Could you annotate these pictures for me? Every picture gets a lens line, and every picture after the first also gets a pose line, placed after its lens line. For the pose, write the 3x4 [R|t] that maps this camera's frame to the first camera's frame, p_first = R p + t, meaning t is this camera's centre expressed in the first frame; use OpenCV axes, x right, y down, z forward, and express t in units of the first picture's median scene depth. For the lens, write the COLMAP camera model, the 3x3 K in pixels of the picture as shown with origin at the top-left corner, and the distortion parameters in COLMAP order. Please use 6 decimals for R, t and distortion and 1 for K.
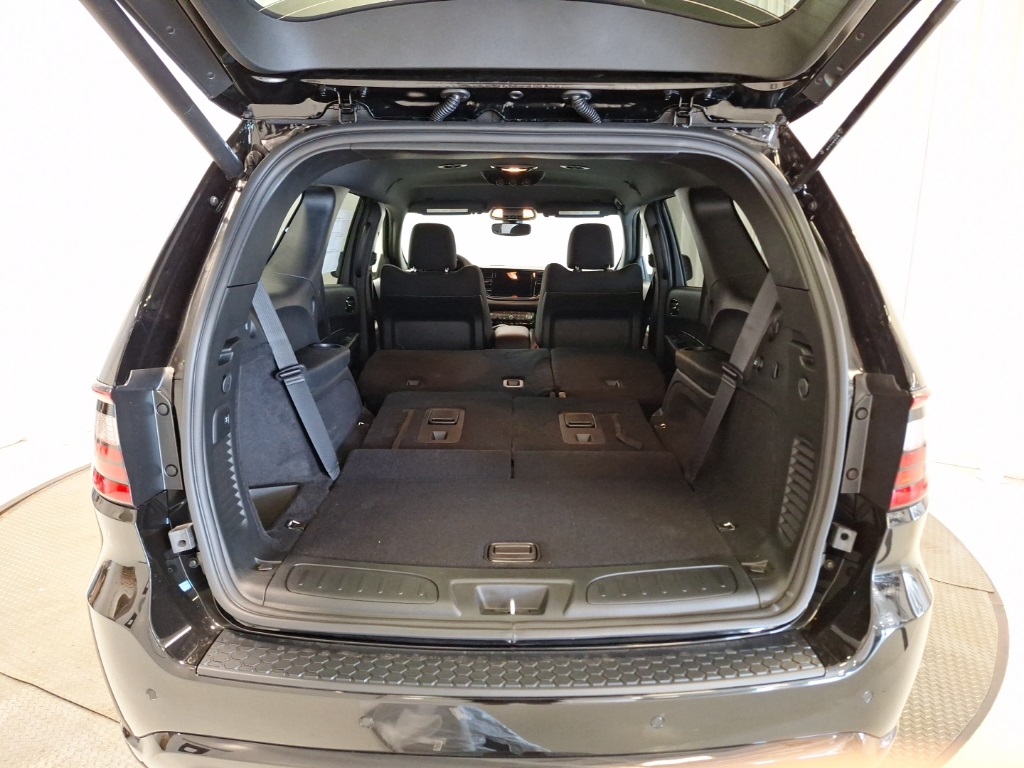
lens RADIAL K [[697.9, 0, 510.6], [0, 697.9, 390.0], [0, 0, 1]] dist [0.019049, -0.034537]
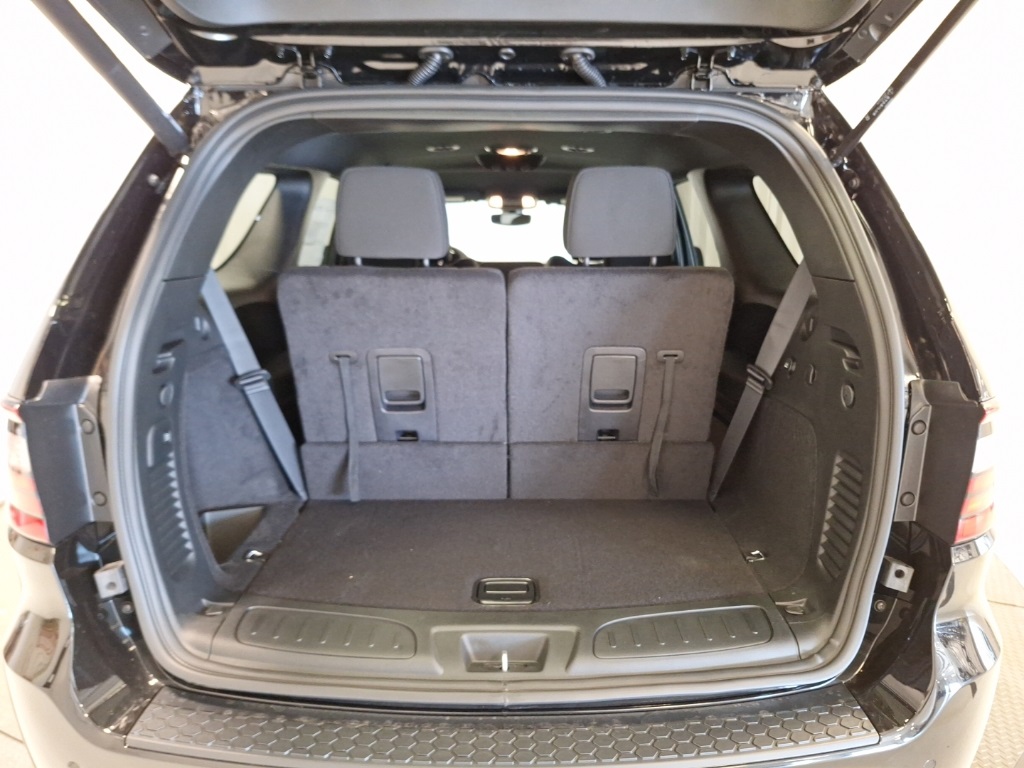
lens RADIAL K [[697.9, 0, 521.4], [0, 697.9, 379.3], [0, 0, 1]] dist [0.019049, -0.034537]
pose [[0.999960, -0.006249, 0.006382, 0.017559], [0.006271, 0.999975, -0.003359, -0.021988], [-0.006360, 0.003398, 0.999974, 0.147955]]
